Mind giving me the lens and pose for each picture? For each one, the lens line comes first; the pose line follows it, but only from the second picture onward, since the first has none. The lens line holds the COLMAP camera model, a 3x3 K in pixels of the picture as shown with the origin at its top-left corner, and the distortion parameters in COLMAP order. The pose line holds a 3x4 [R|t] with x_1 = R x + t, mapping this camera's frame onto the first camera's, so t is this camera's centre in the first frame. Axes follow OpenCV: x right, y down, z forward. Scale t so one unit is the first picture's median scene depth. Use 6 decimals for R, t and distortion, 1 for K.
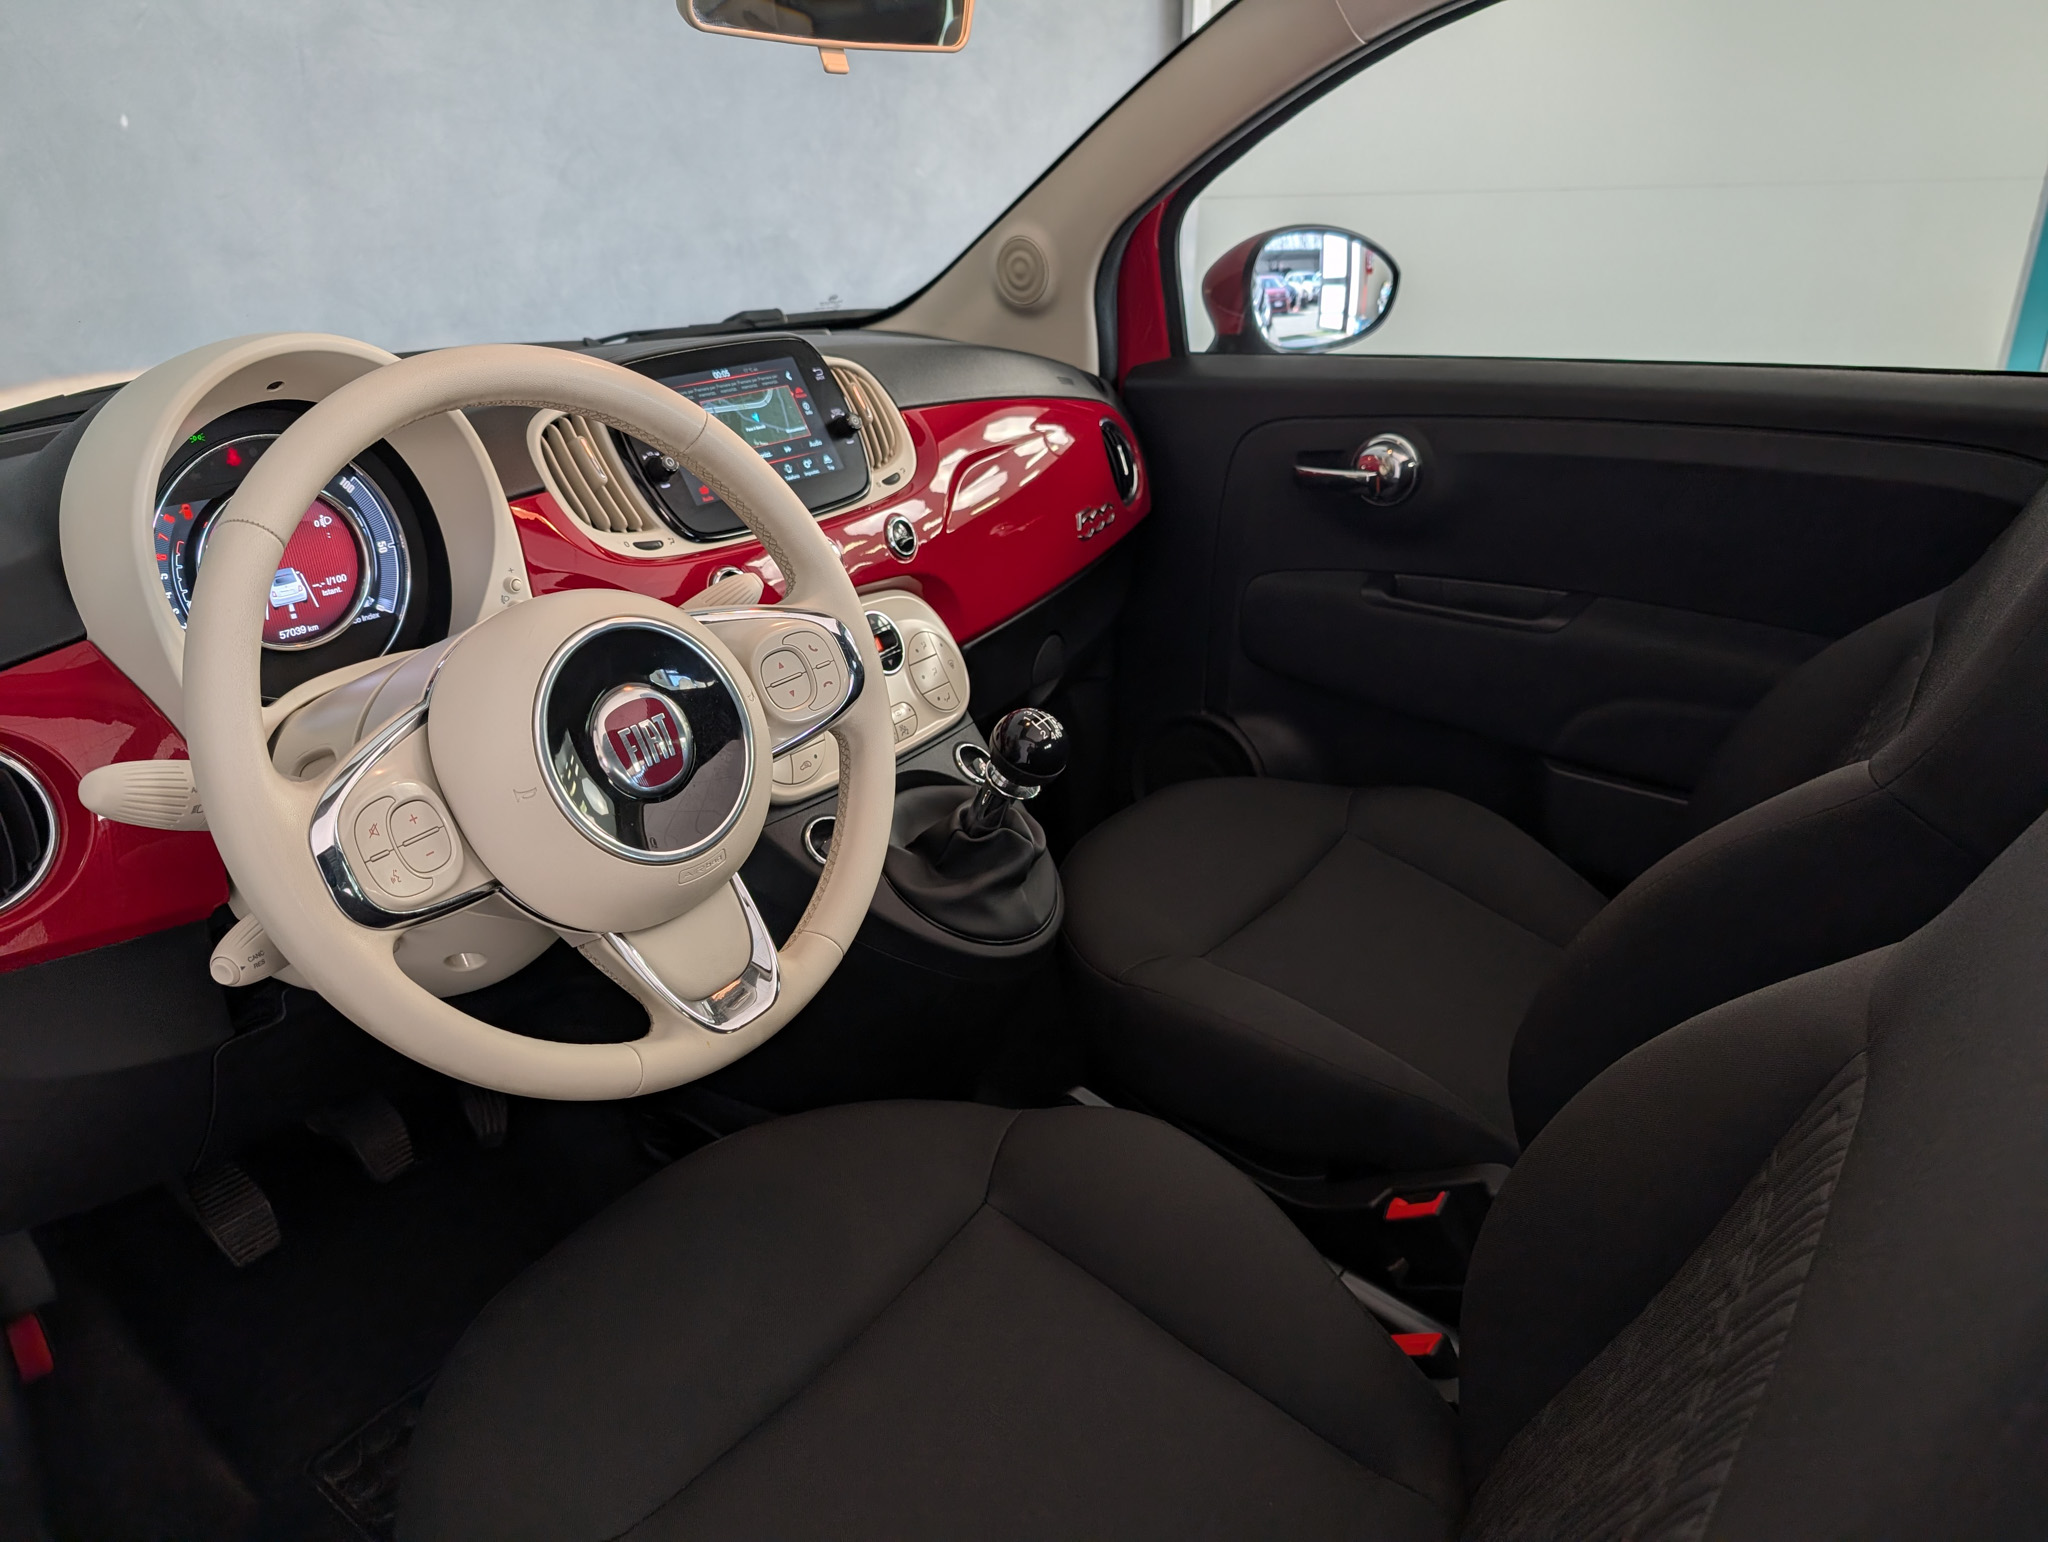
lens RADIAL K [[1526.2, 0, 1052.2], [0, 1526.2, 761.2], [0, 0, 1]] dist [0.012295, -0.000392]
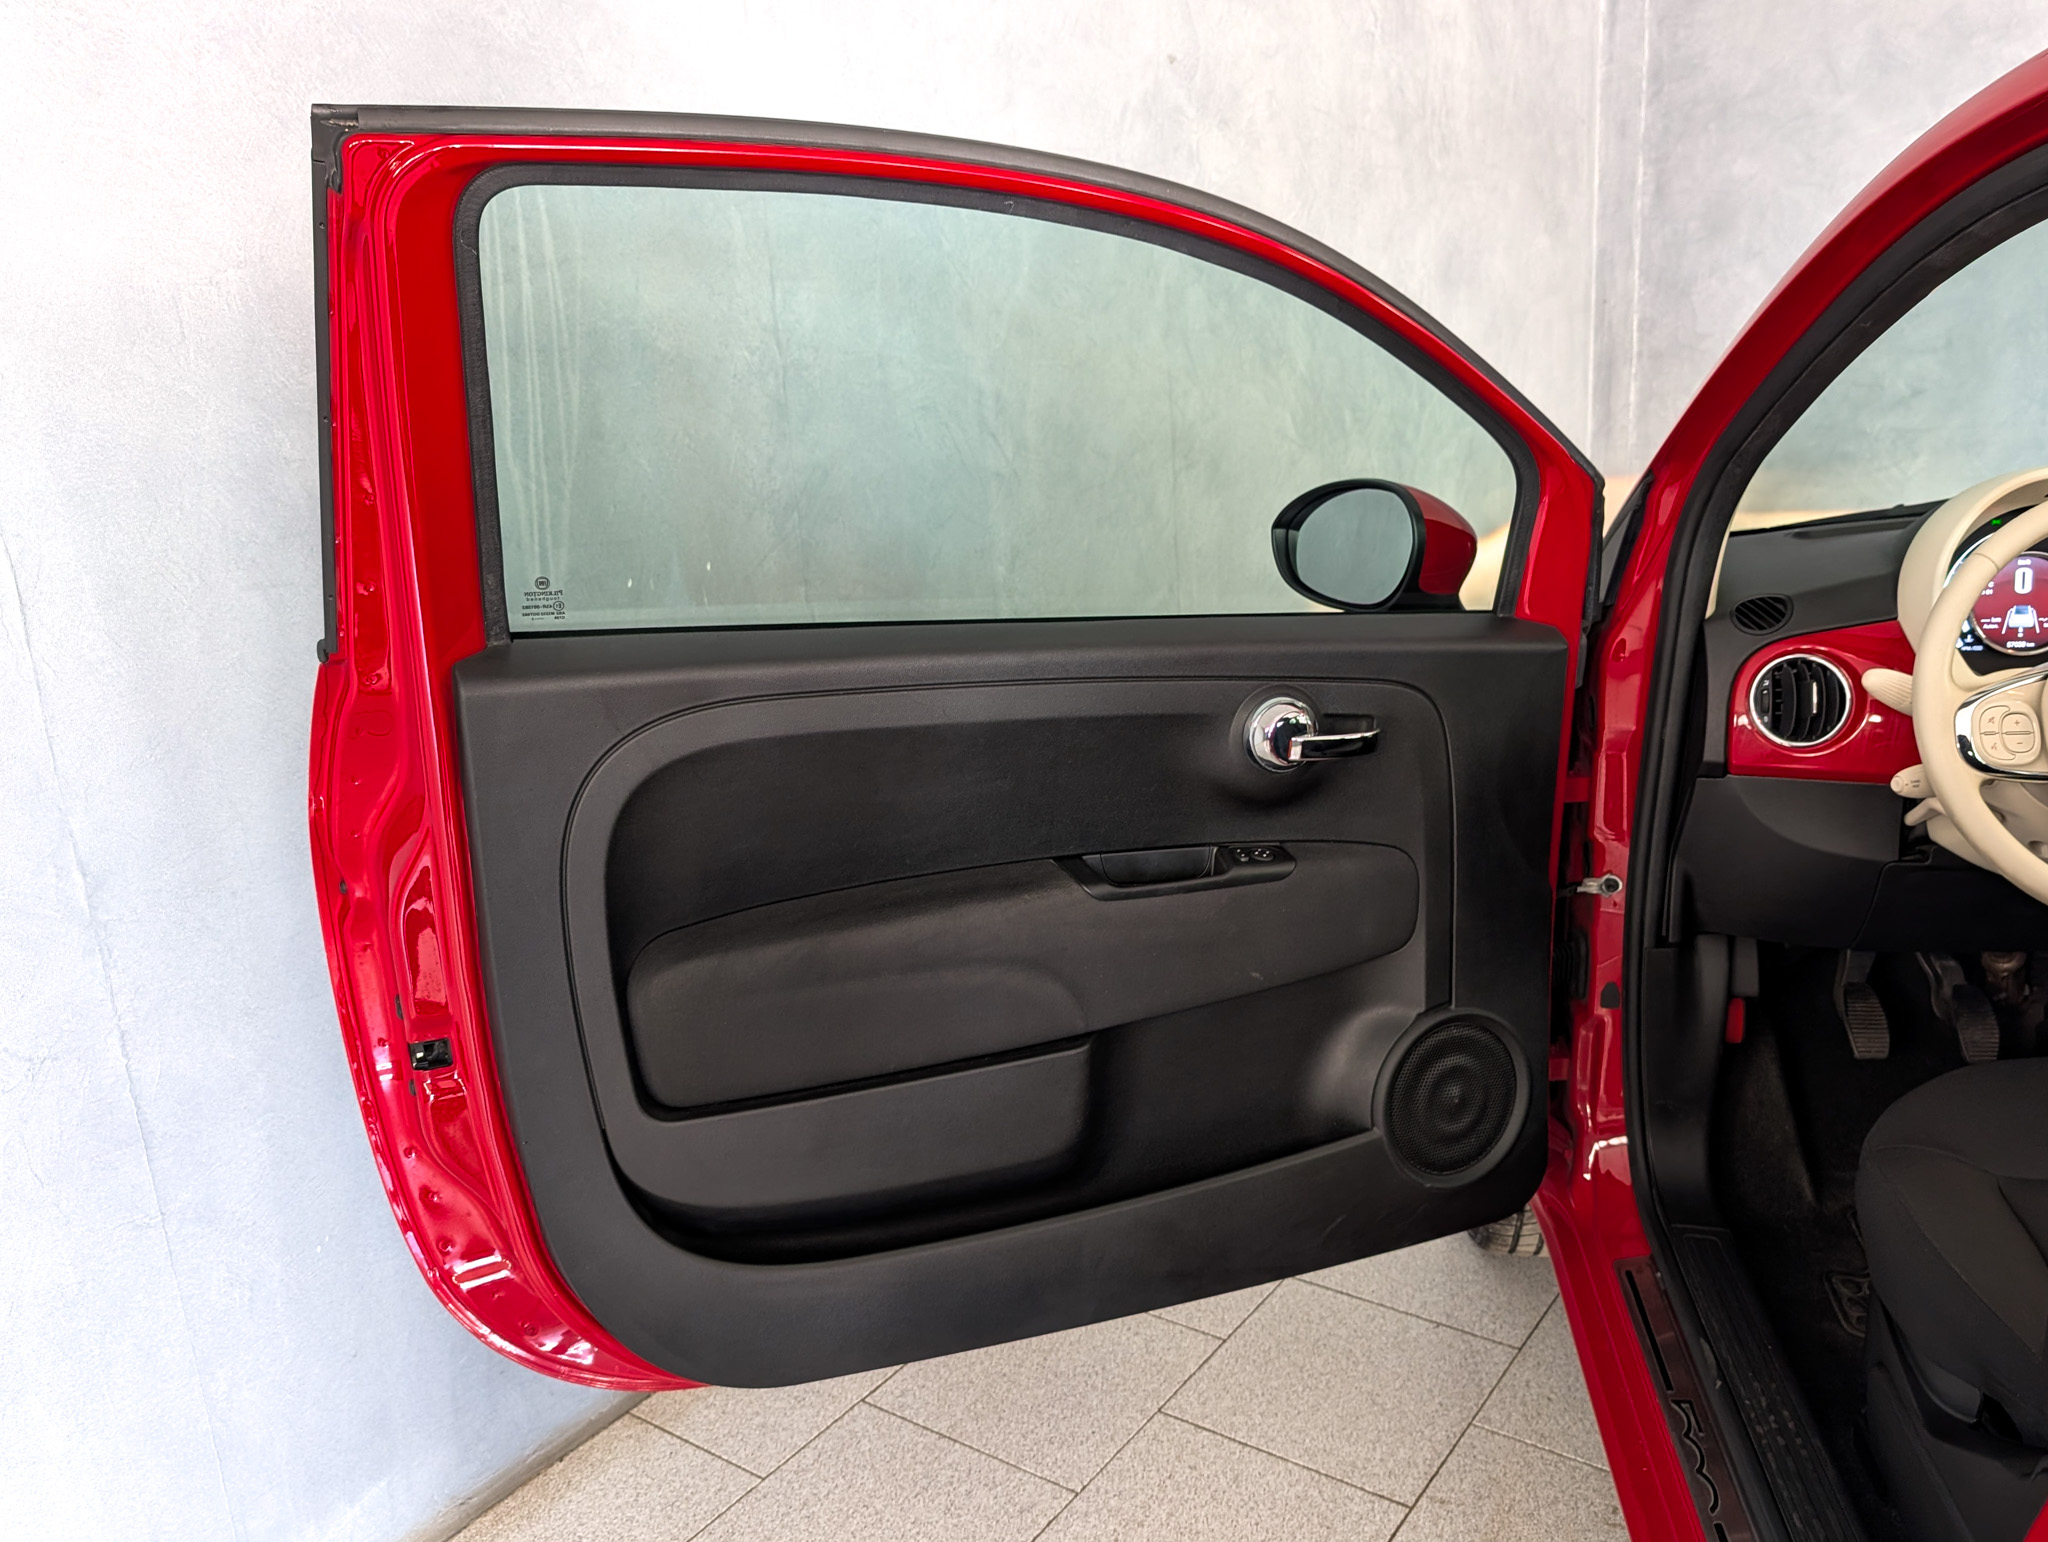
lens RADIAL K [[1690.7, 0, 992.5], [0, 1690.7, 740.0], [0, 0, 1]] dist [0.061868, -0.109317]
pose [[0.447961, 0.210845, -0.868836, 0.524413], [-0.304875, 0.949571, 0.073248, 0.181926], [0.840466, 0.232074, 0.489652, -0.665351]]
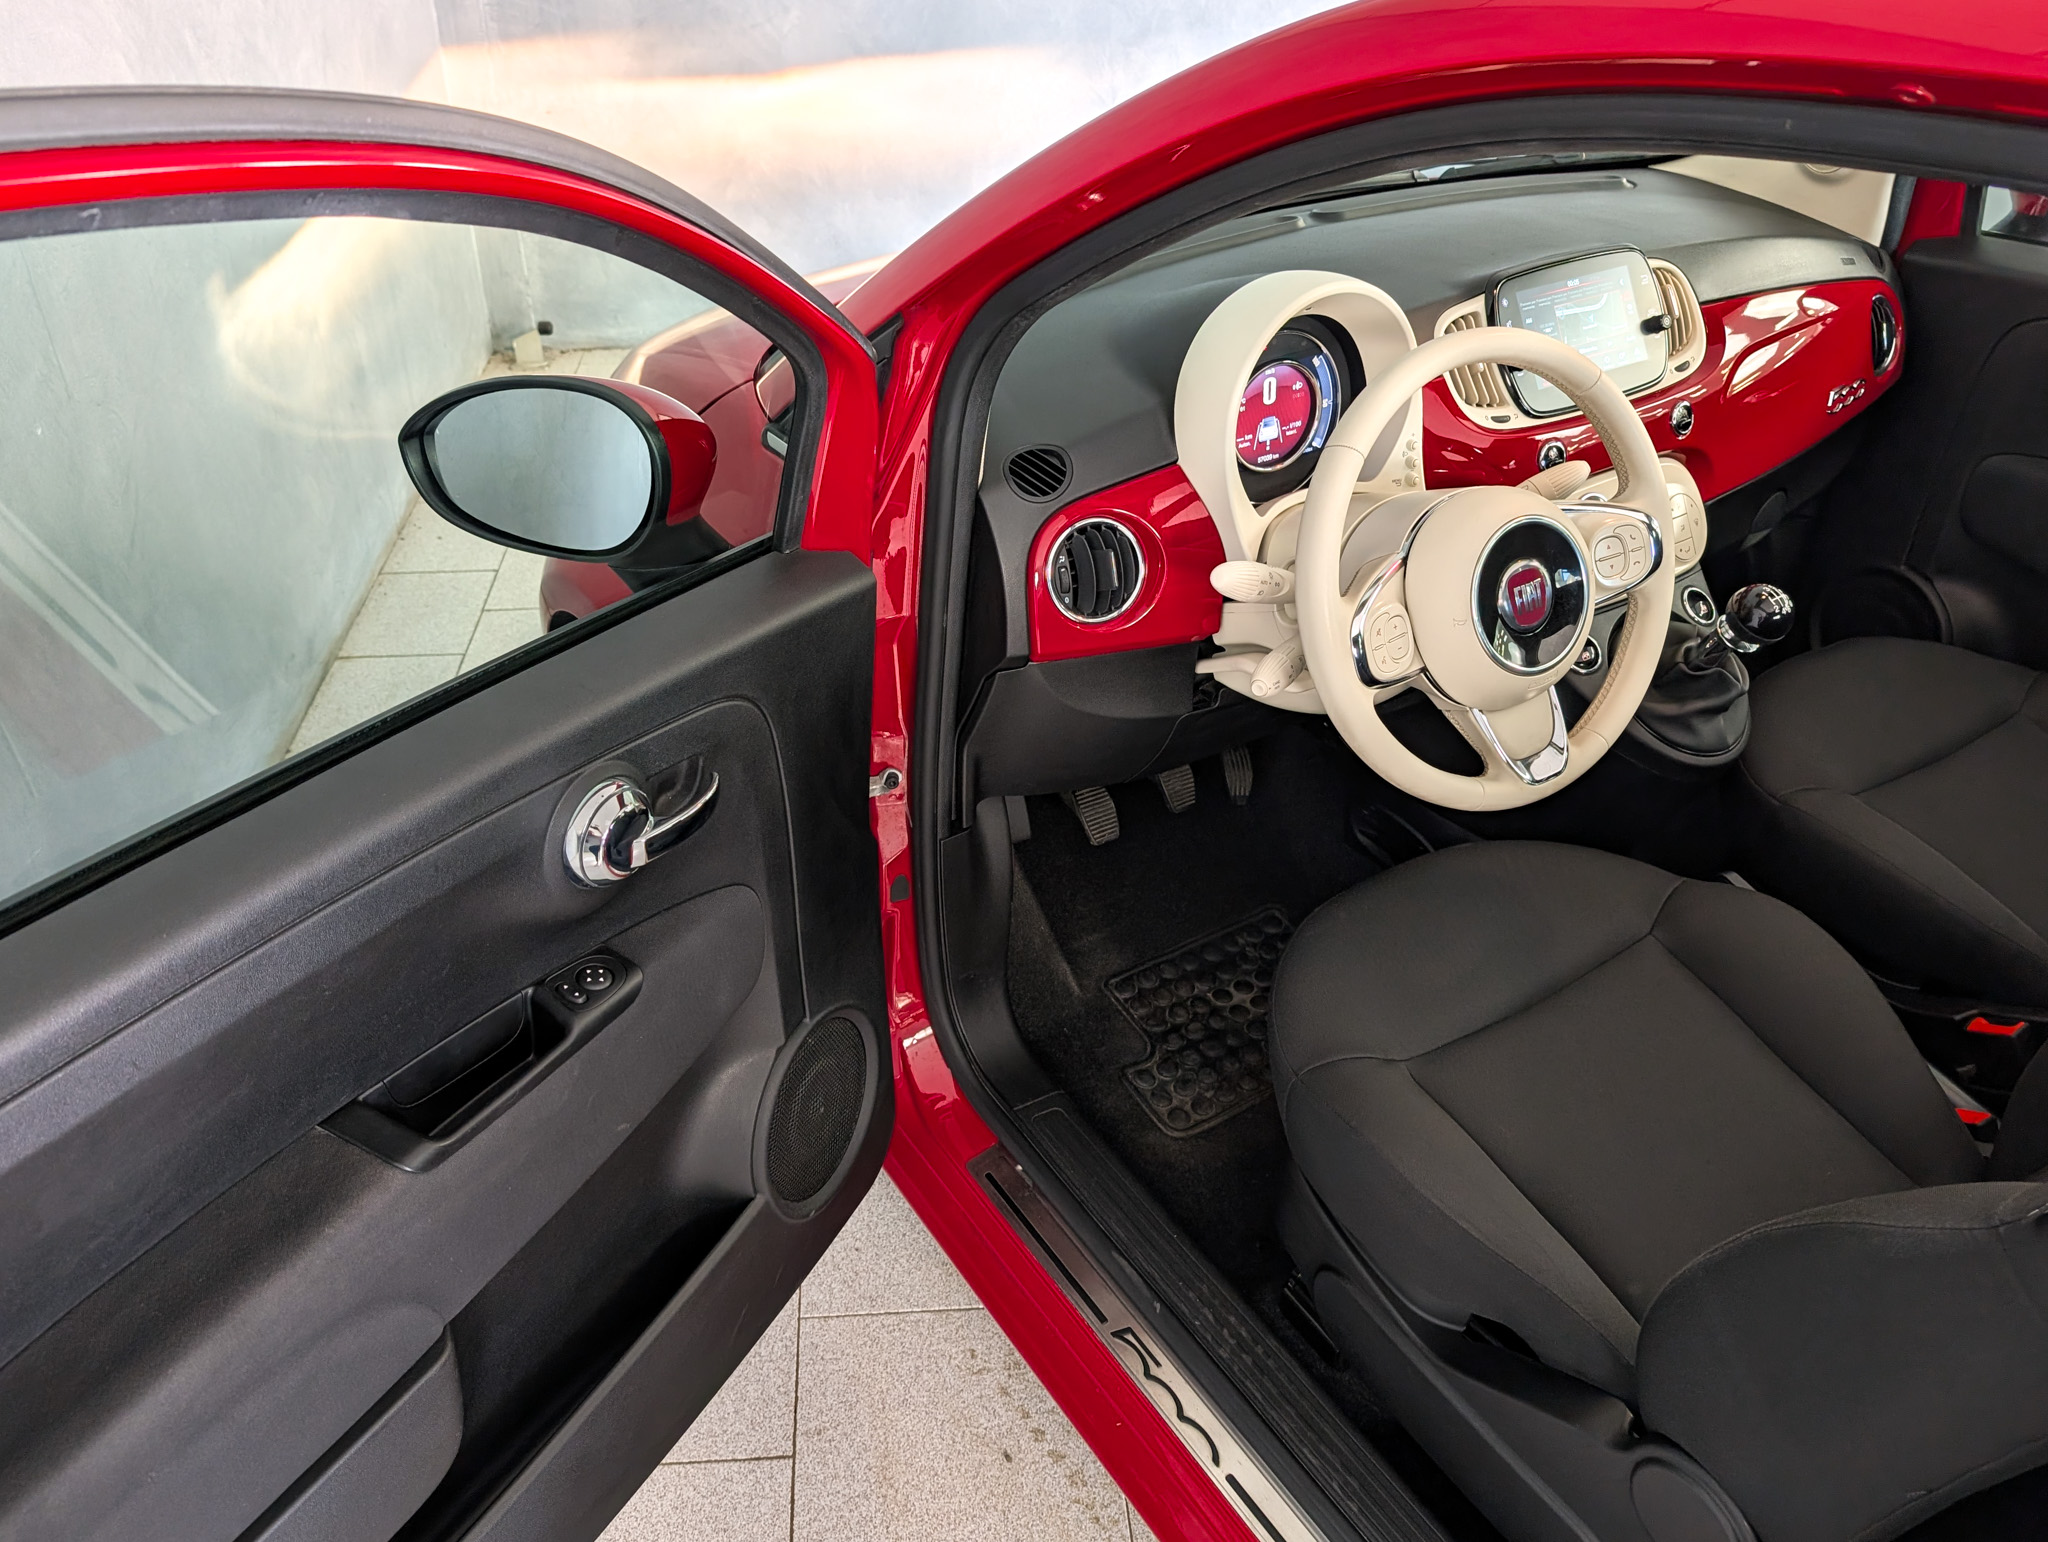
lens RADIAL K [[1690.7, 0, 992.5], [0, 1690.7, 740.0], [0, 0, 1]] dist [0.061868, -0.109317]
pose [[0.919484, 0.216473, -0.328158, -0.116682], [-0.156412, 0.967270, 0.199811, -0.093684], [0.360671, -0.132395, 0.923249, -0.589181]]
